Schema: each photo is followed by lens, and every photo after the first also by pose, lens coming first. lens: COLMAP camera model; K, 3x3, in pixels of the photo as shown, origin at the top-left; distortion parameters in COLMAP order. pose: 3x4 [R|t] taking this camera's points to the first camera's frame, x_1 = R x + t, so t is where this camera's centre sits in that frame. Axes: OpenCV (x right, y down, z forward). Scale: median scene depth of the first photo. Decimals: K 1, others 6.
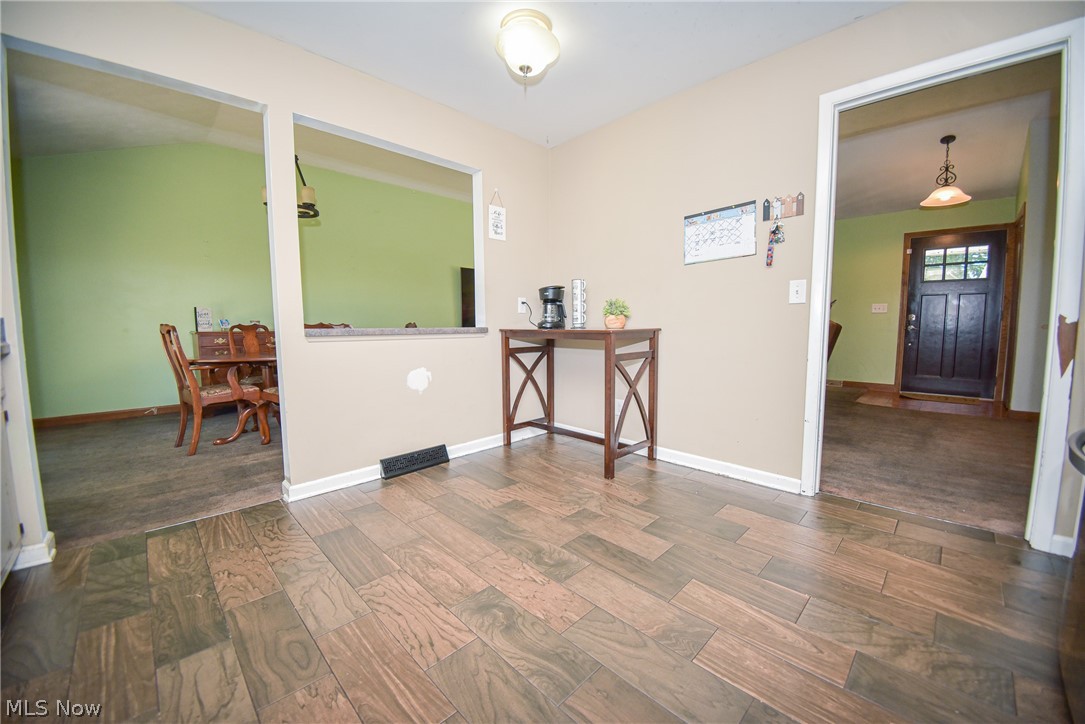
lens RADIAL K [[414.7, 0, 545.0], [0, 414.7, 357.2], [0, 0, 1]] dist [-0.011436, -0.009237]
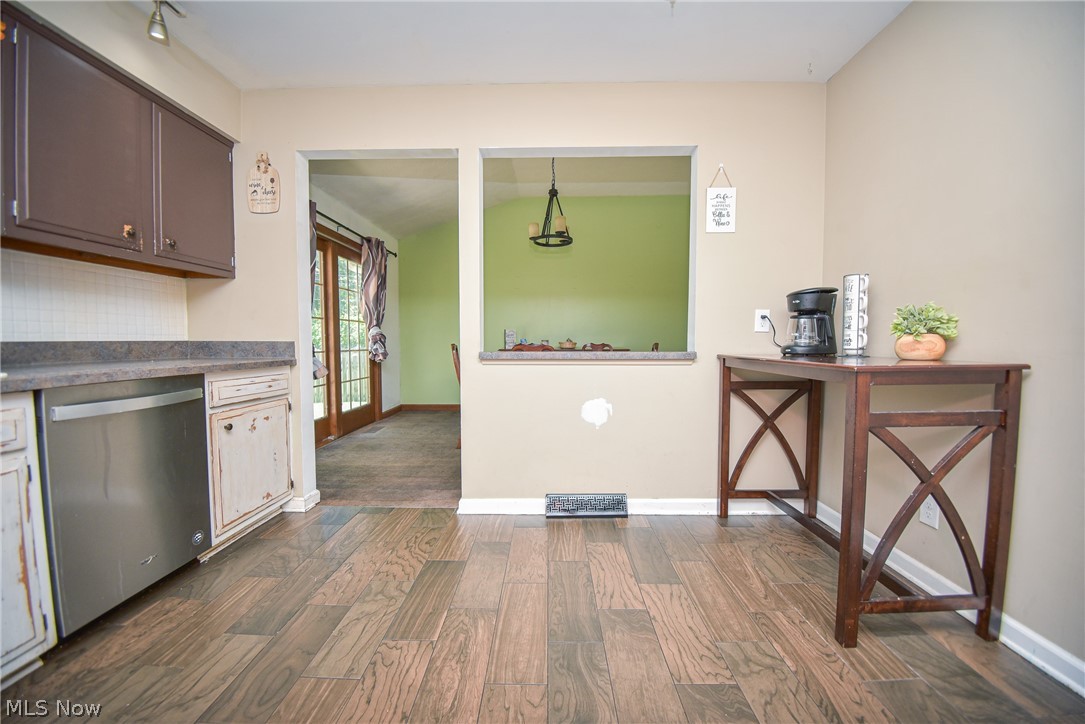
lens RADIAL K [[414.7, 0, 536.3], [0, 414.7, 359.3], [0, 0, 1]] dist [-0.011436, -0.009237]
pose [[0.694063, 0.035555, -0.719036, 0.213680], [-0.058262, 0.998278, -0.006877, -0.039899], [0.717553, 0.046666, 0.694939, 0.299681]]
